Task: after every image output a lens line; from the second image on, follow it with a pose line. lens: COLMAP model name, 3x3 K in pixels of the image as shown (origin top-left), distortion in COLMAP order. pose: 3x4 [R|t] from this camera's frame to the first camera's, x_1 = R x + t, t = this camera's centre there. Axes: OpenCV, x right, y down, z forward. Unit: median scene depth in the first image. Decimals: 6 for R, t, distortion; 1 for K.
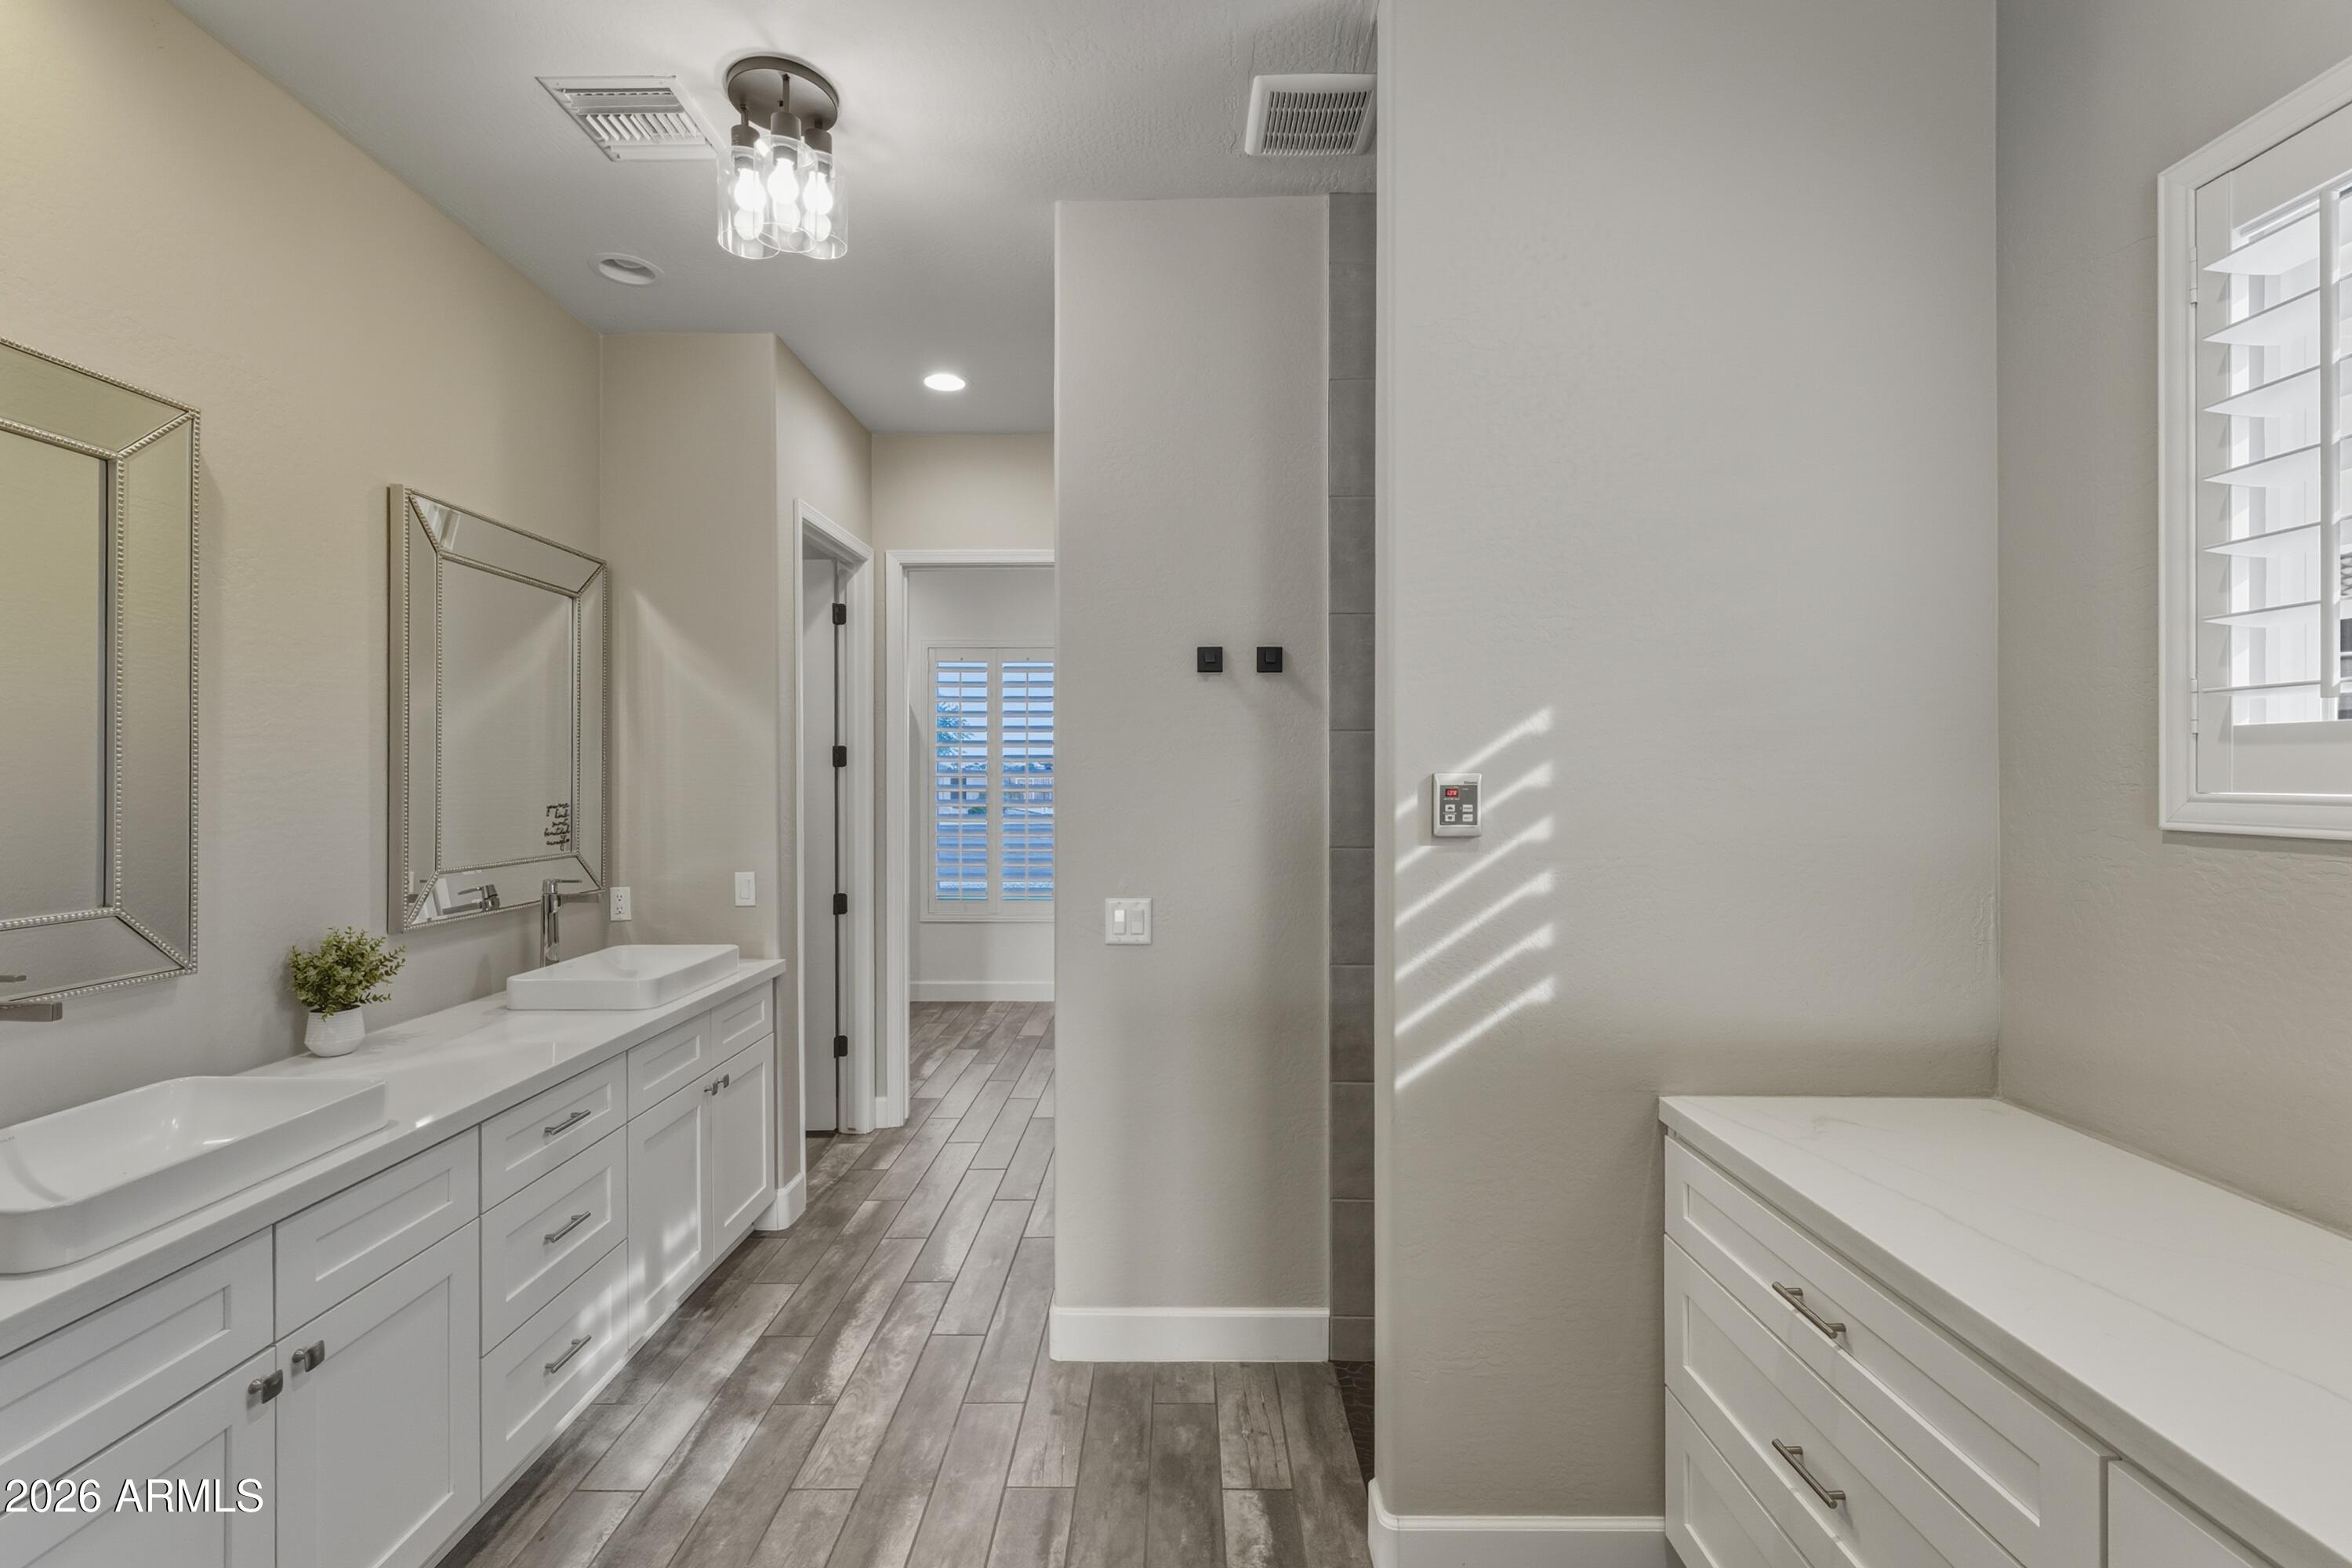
lens RADIAL K [[1029.4, 0, 1171.2], [0, 1029.4, 777.0], [0, 0, 1]] dist [-0.001377, 0.000159]
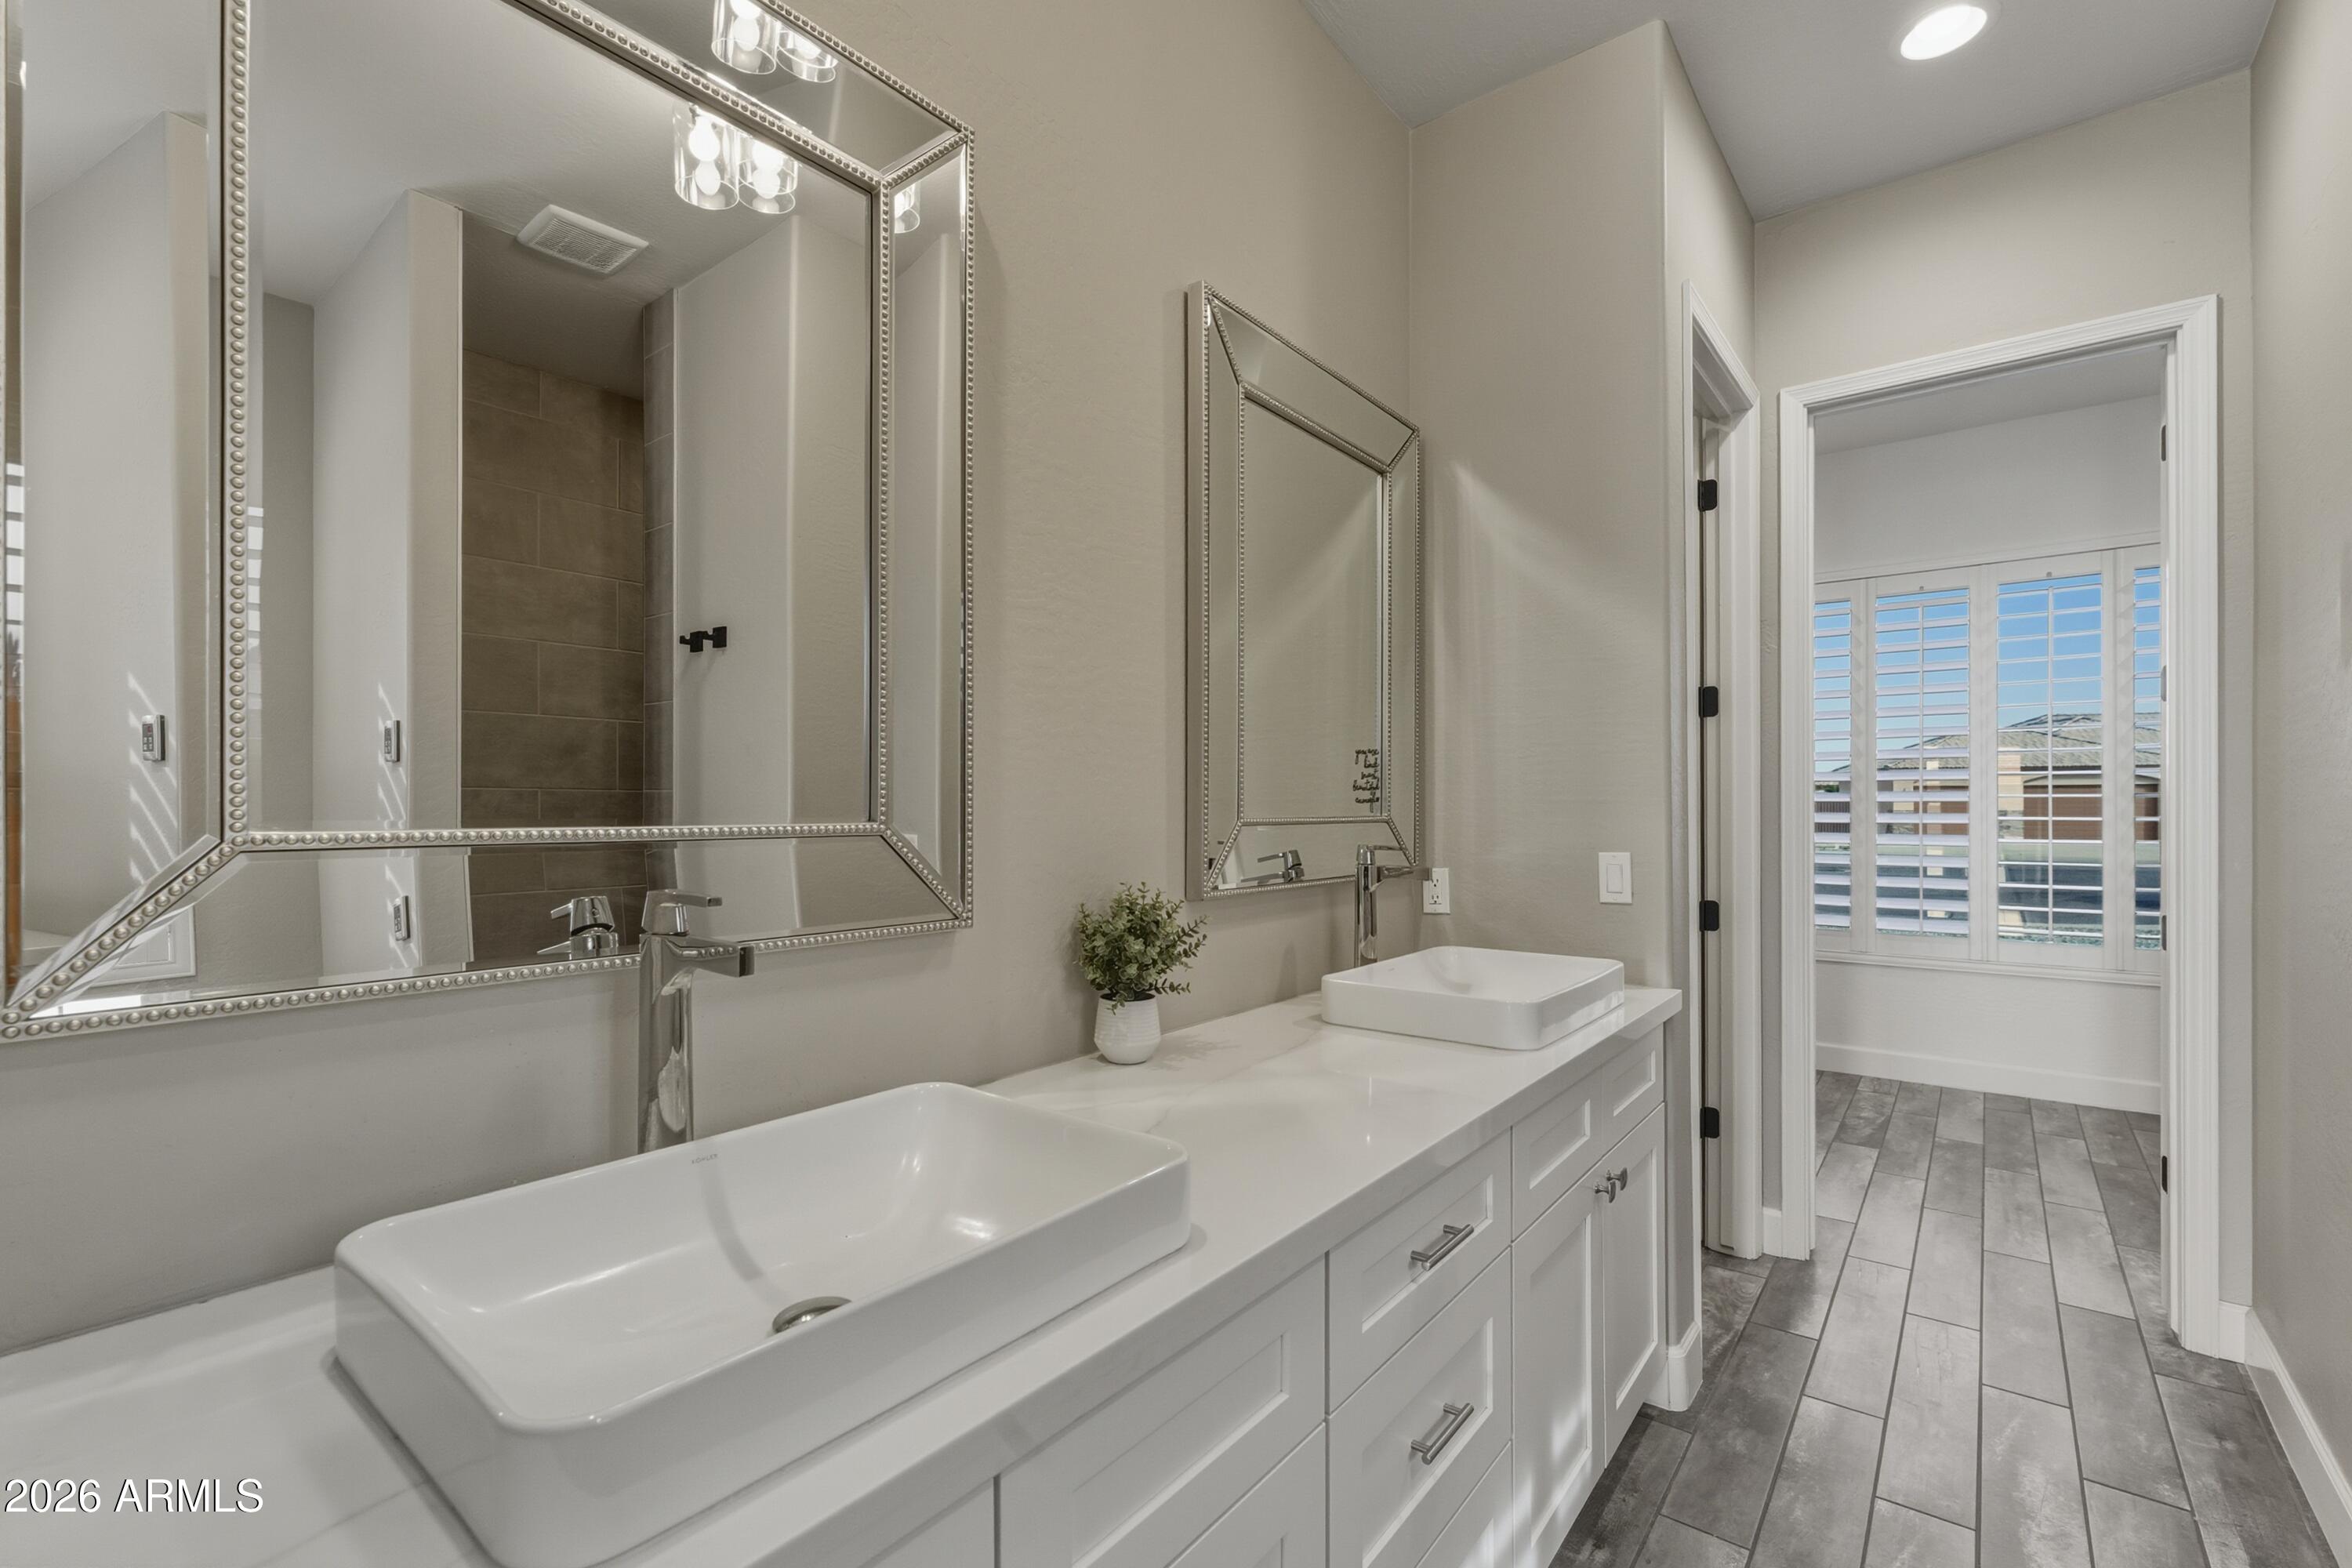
lens RADIAL K [[1018.4, 0, 1168.9], [0, 1018.4, 807.3], [0, 0, 1]] dist [-0.001226, 0.000288]
pose [[0.787429, -0.000132, -0.616405, -0.312487], [0.001715, 0.999997, 0.001978, 0.081721], [0.616403, -0.002615, 0.787427, 0.406257]]
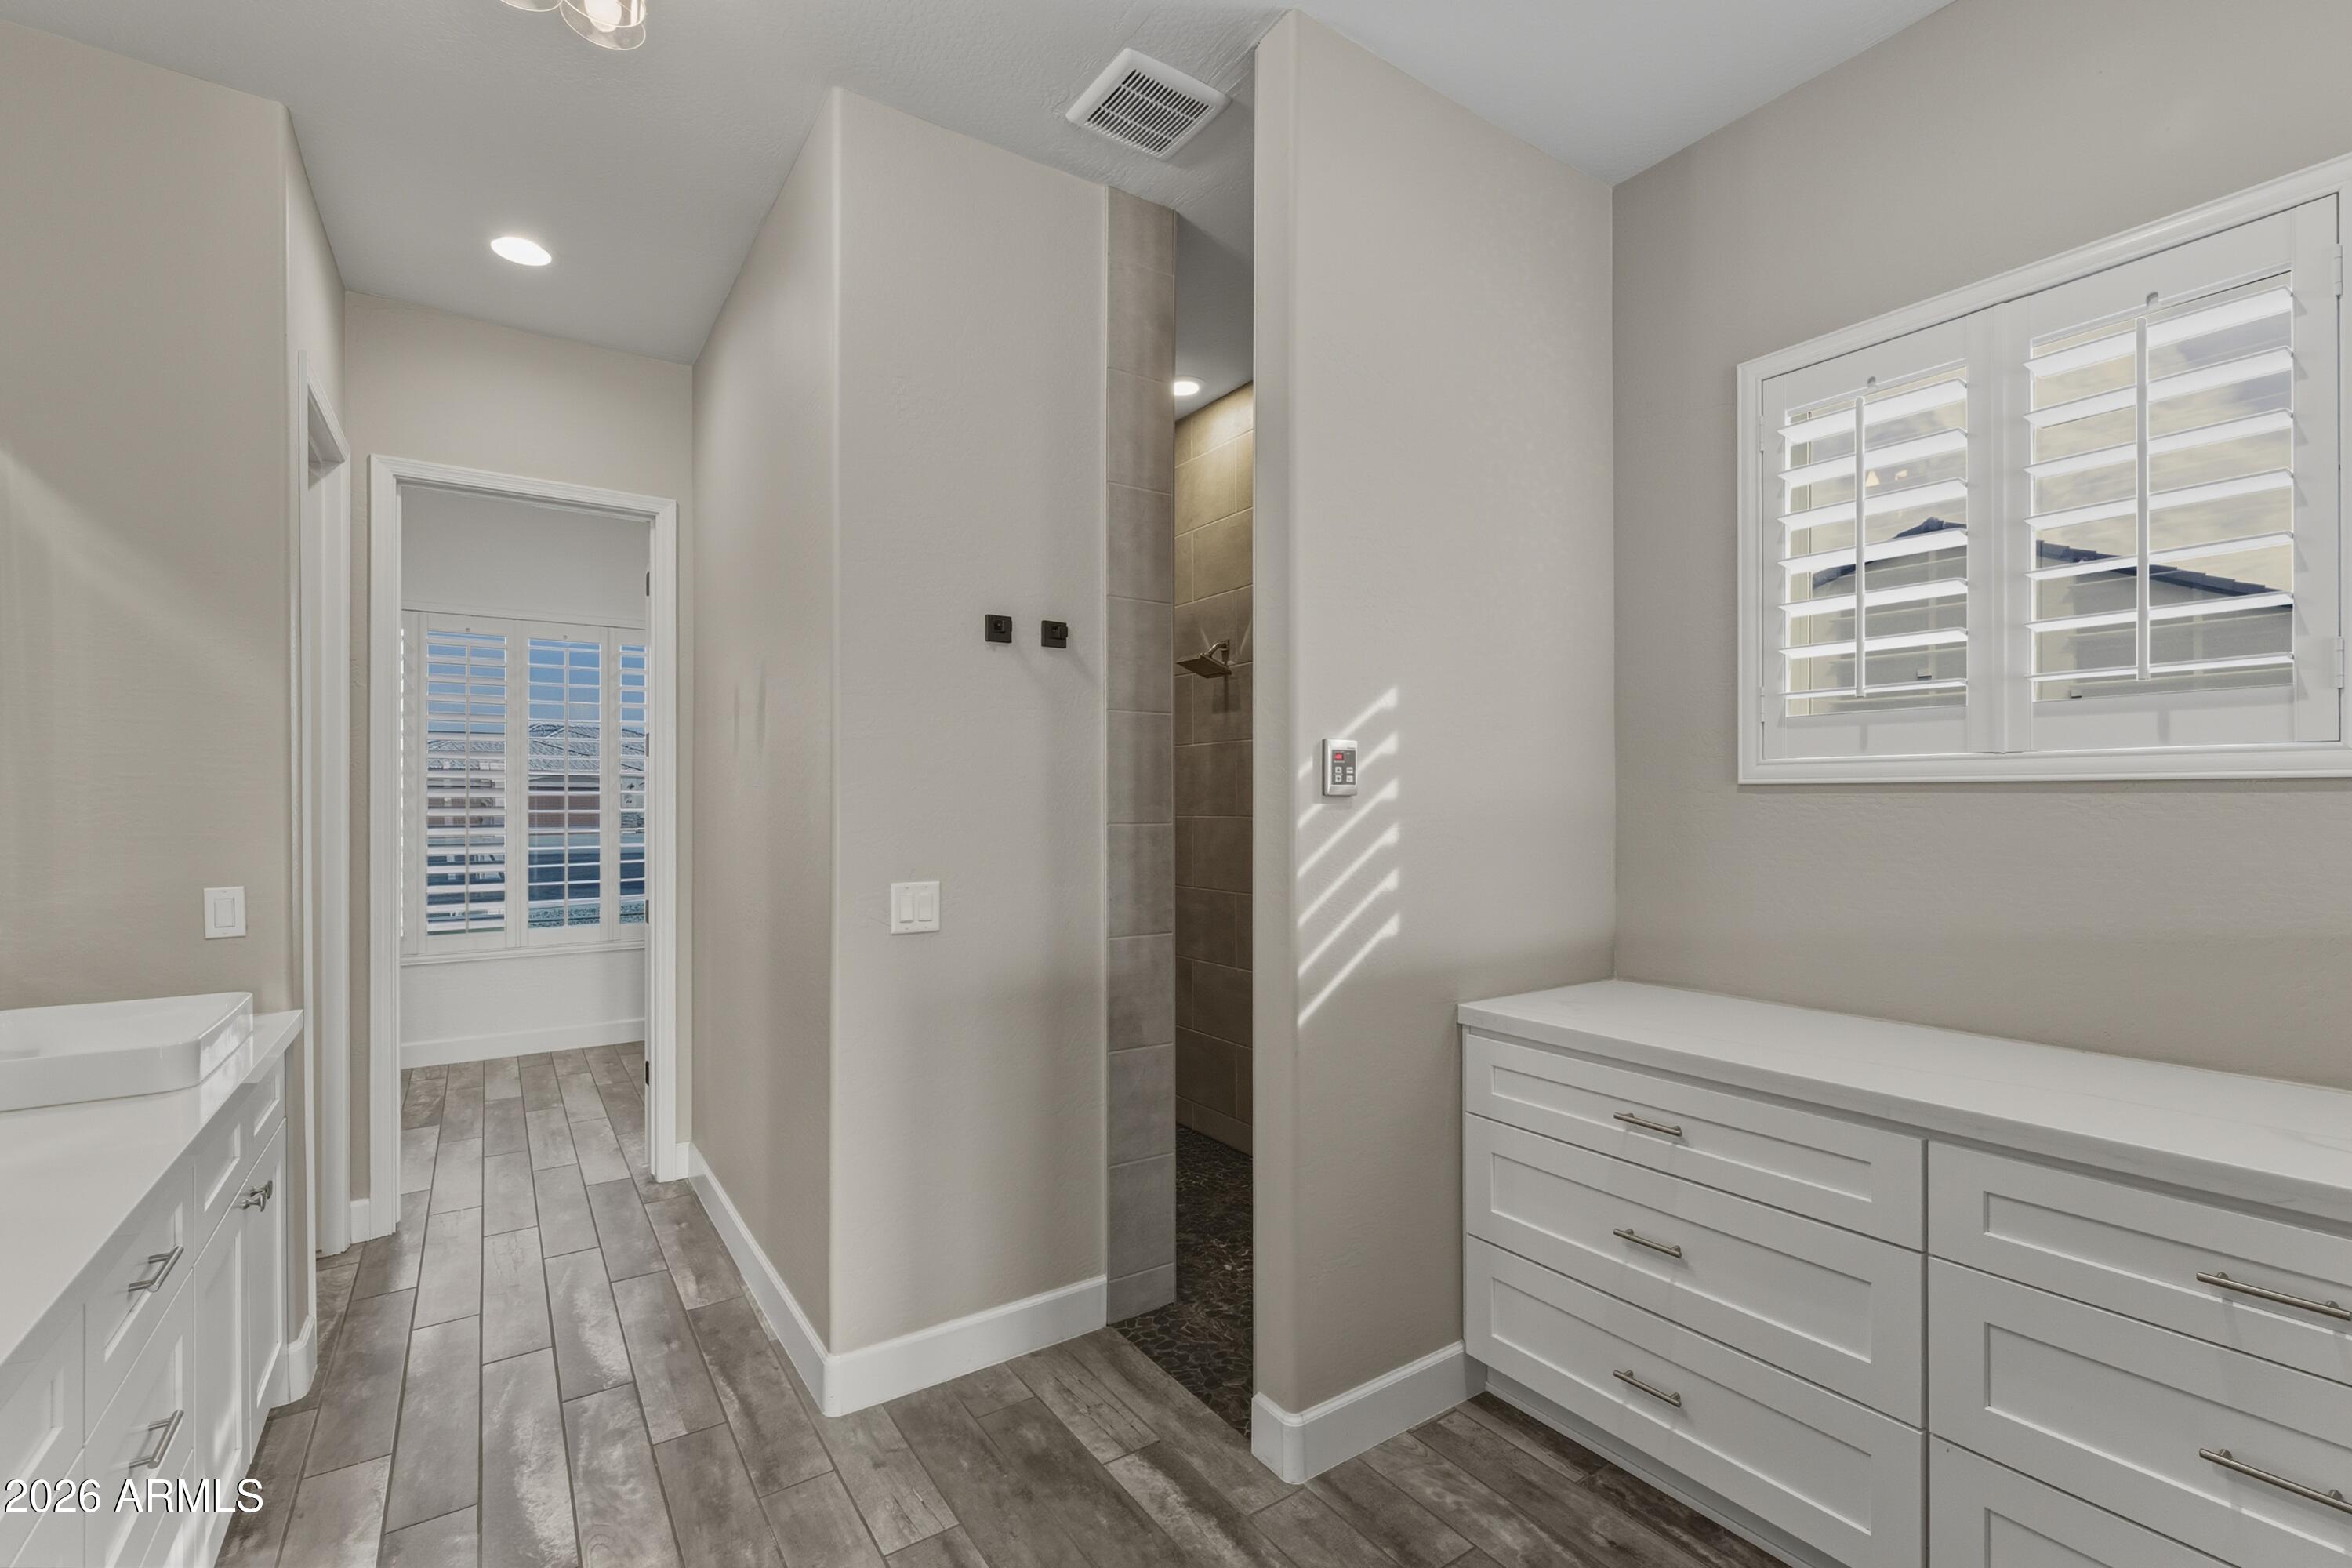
lens RADIAL K [[1017.9, 0, 1171.2], [0, 1017.9, 798.4], [0, 0, 1]] dist [-0.001830, 0.000122]
pose [[0.821491, 0.002484, 0.570215, -0.377800], [-0.000953, 0.999995, -0.002984, 0.047269], [-0.570220, 0.001908, 0.821490, 0.134342]]
